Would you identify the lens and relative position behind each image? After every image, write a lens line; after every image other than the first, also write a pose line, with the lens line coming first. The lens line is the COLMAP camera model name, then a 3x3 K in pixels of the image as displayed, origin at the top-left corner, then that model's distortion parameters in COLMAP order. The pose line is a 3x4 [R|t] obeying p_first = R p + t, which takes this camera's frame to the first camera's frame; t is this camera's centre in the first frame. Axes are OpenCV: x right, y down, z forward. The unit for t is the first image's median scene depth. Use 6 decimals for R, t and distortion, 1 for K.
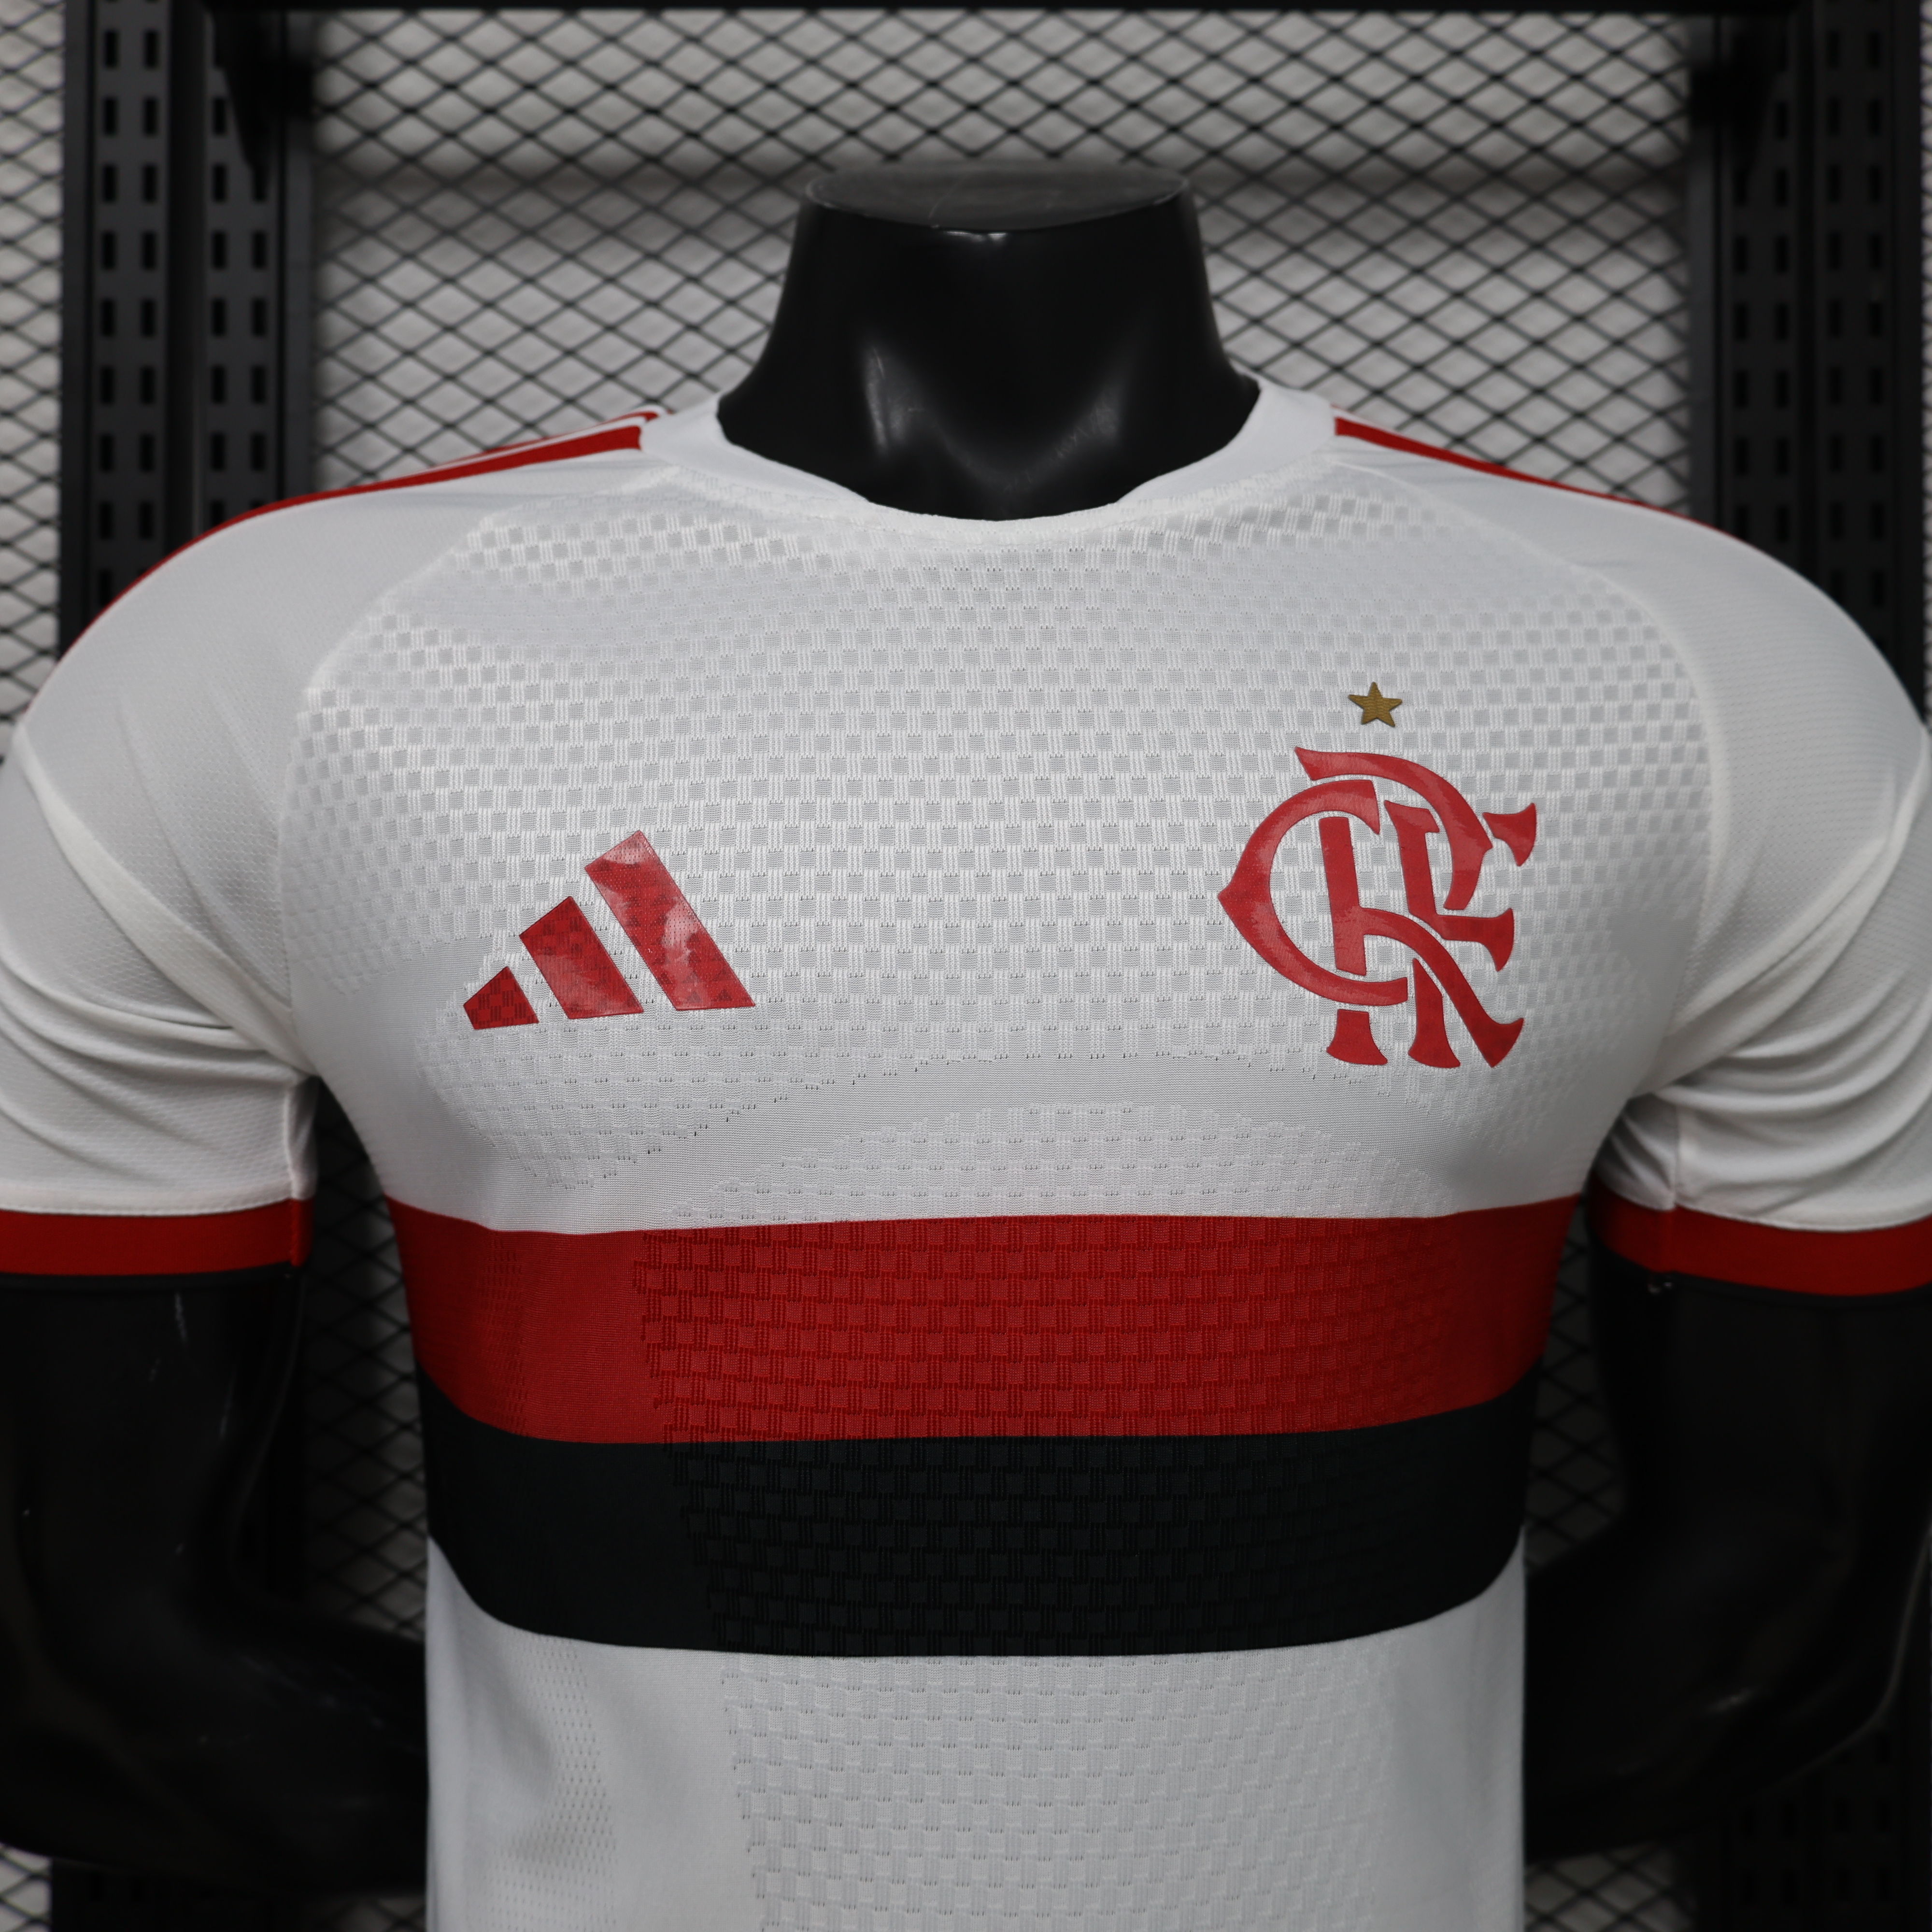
lens RADIAL K [[2044.4, 0, 966.0], [0, 2044.4, 966.0], [0, 0, 1]] dist [-0.034317, -0.007758]
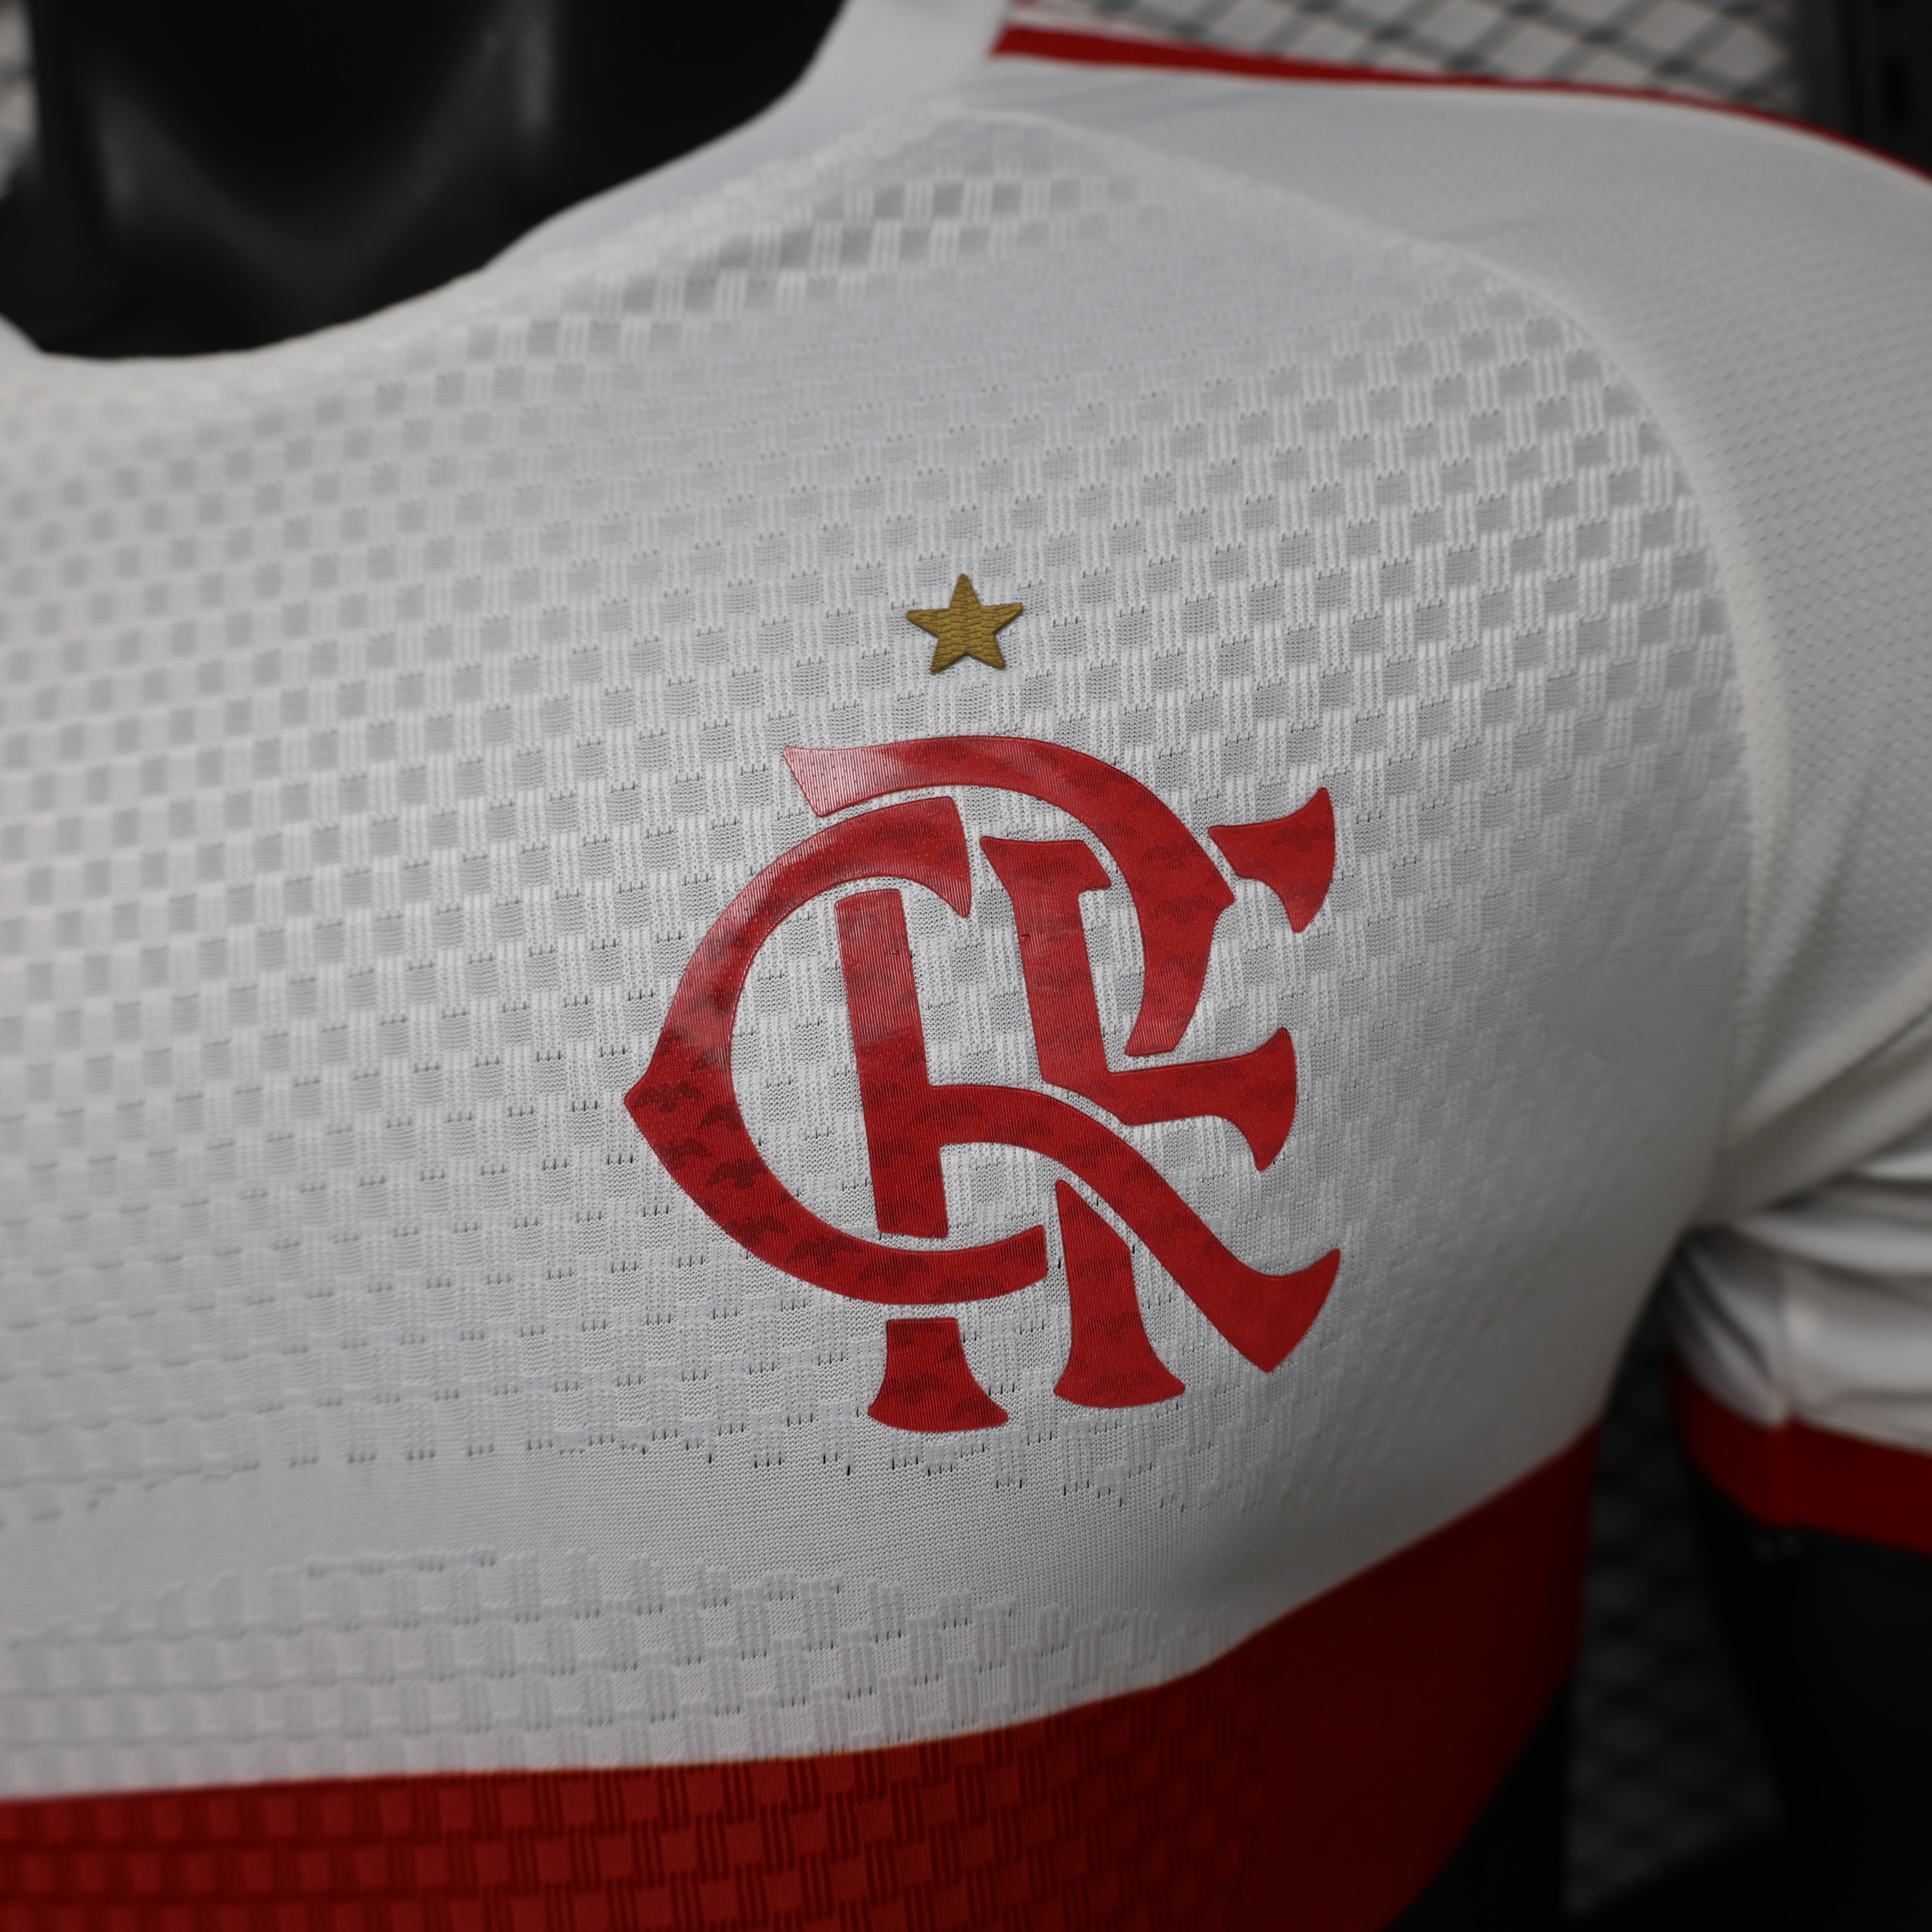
lens RADIAL K [[2044.4, 0, 966.0], [0, 2044.4, 966.0], [0, 0, 1]] dist [-0.034317, -0.007758]
pose [[0.980735, -0.111837, -0.160159, 0.270162], [0.130797, 0.984928, 0.113175, -0.103909], [0.145088, -0.131943, 0.980582, 0.525884]]
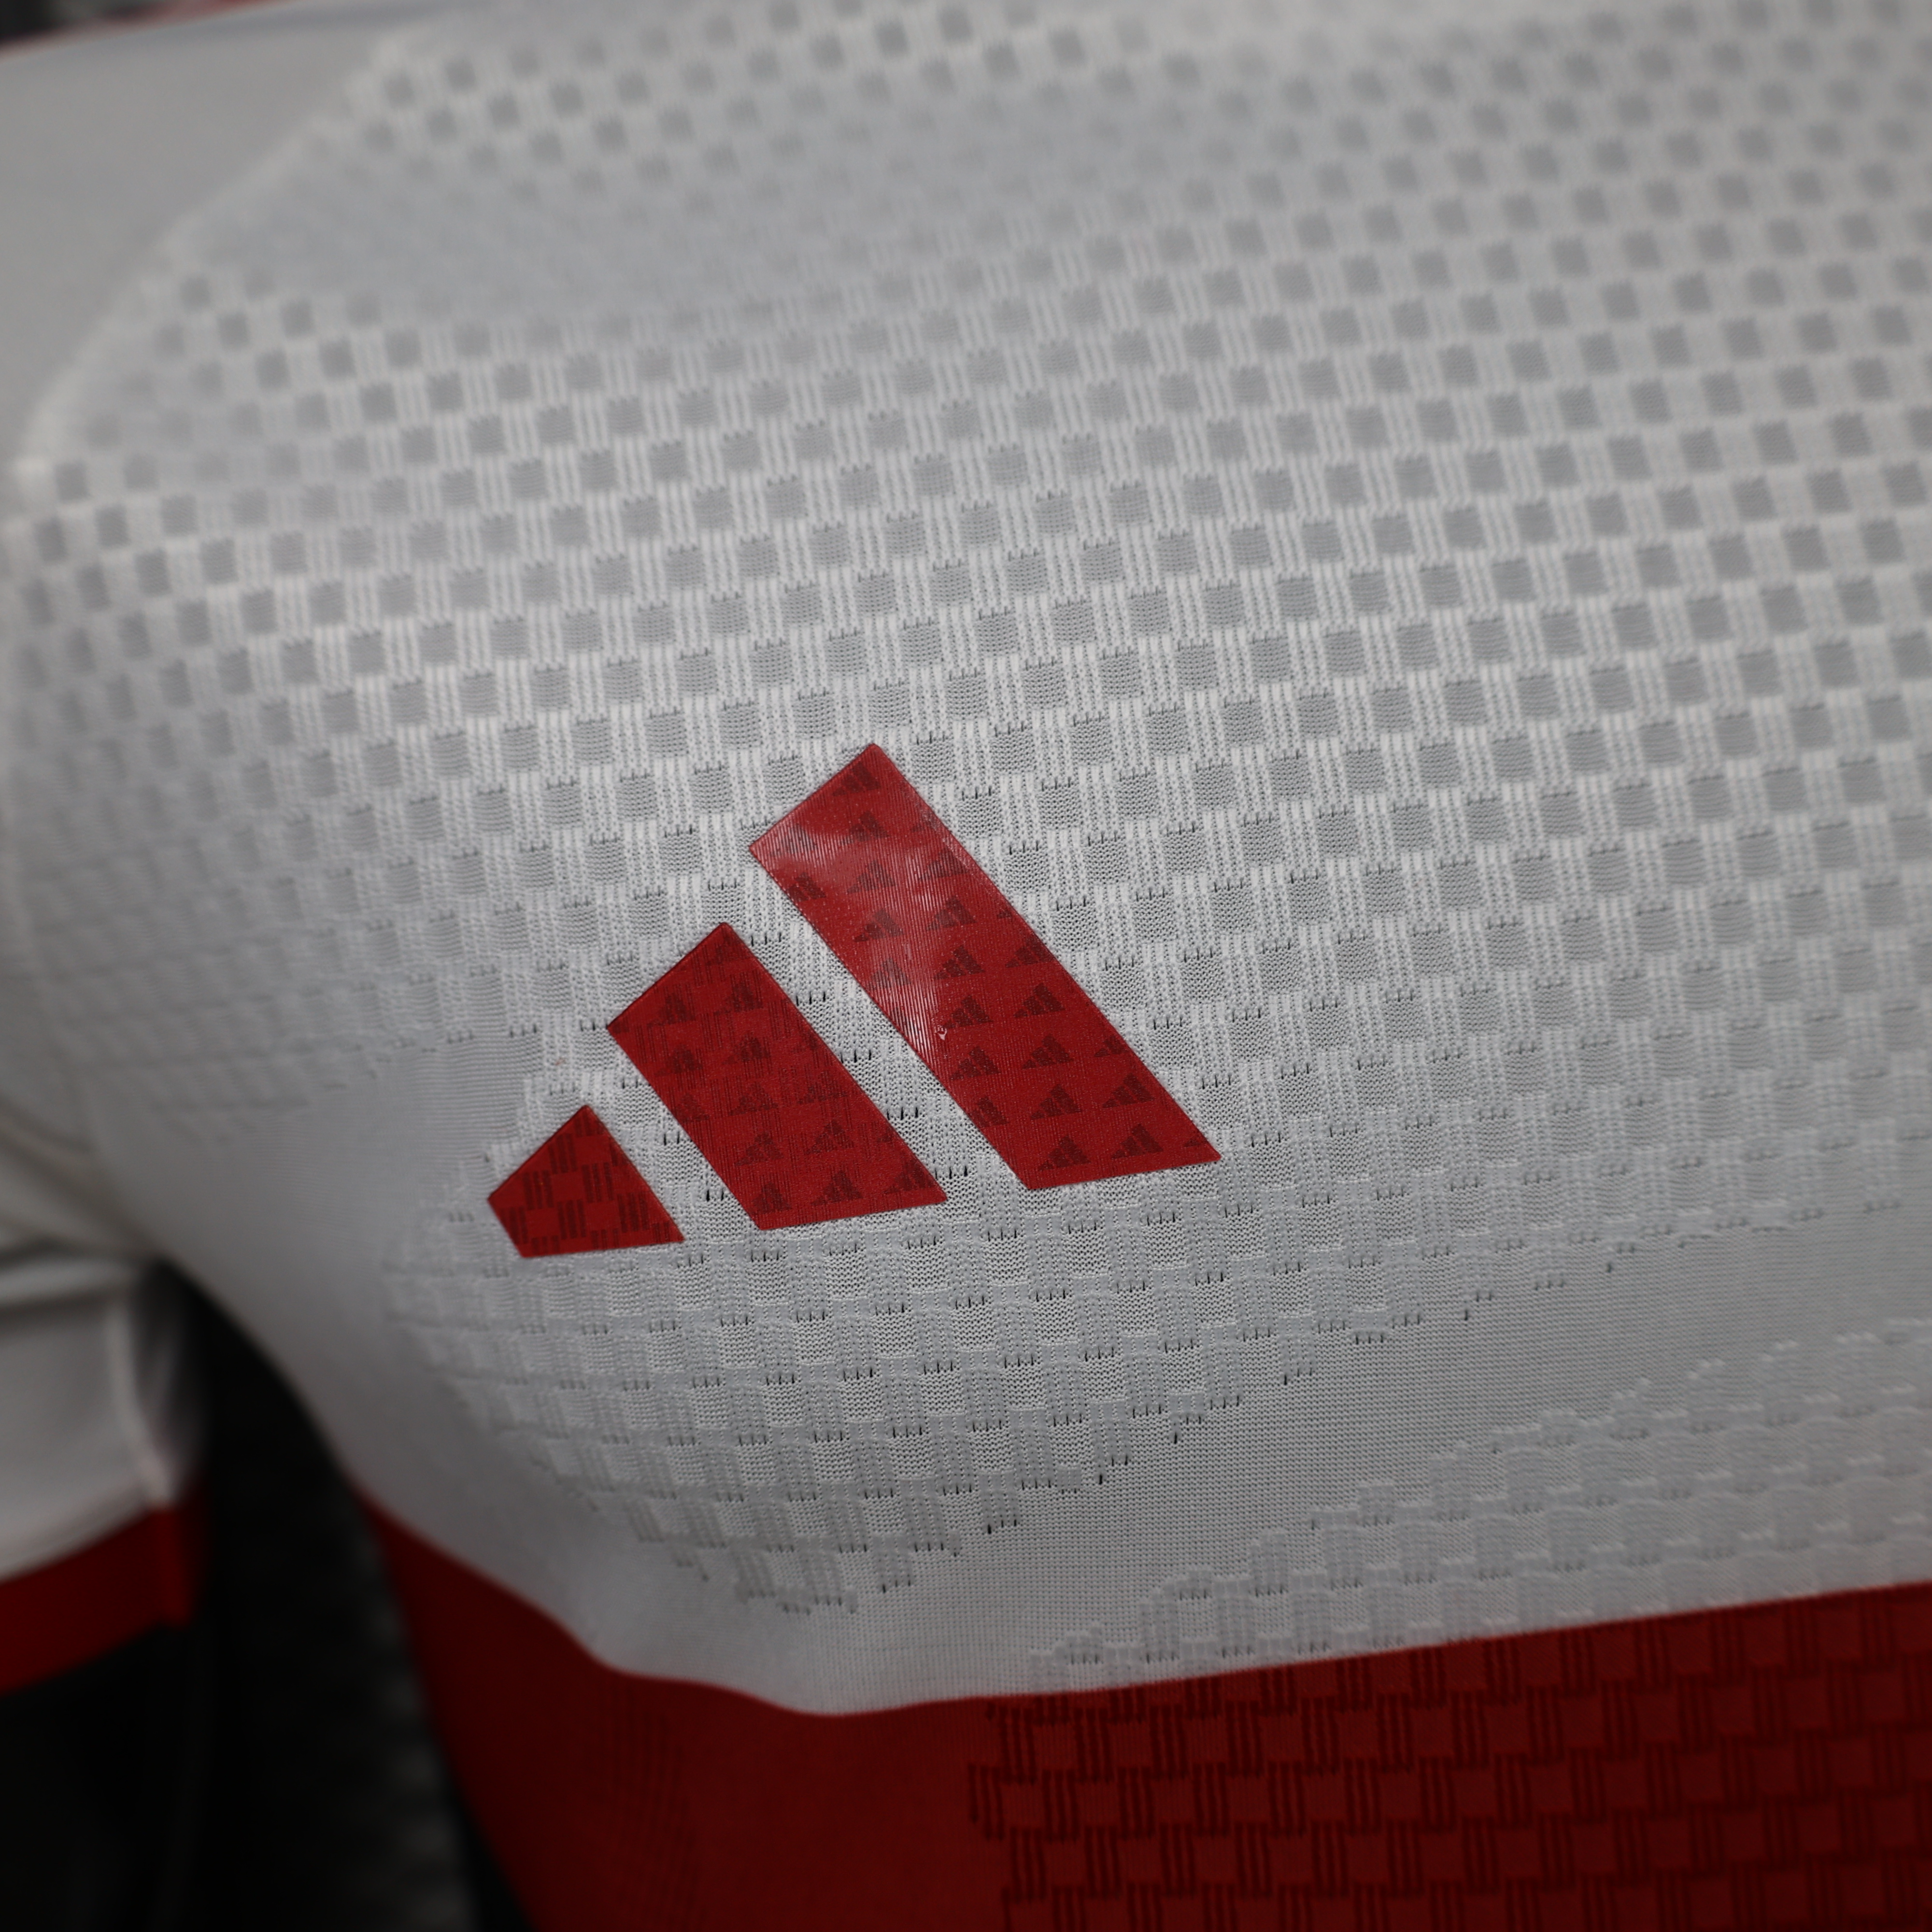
lens RADIAL K [[2005.0, 0, 966.8], [0, 2005.0, 943.1], [0, 0, 1]] dist [-0.012893, 0.011098]
pose [[0.994804, -0.093583, 0.040078, -0.156372], [0.088376, 0.989270, 0.116334, -0.069733], [-0.050534, -0.112188, 0.992401, 0.578713]]
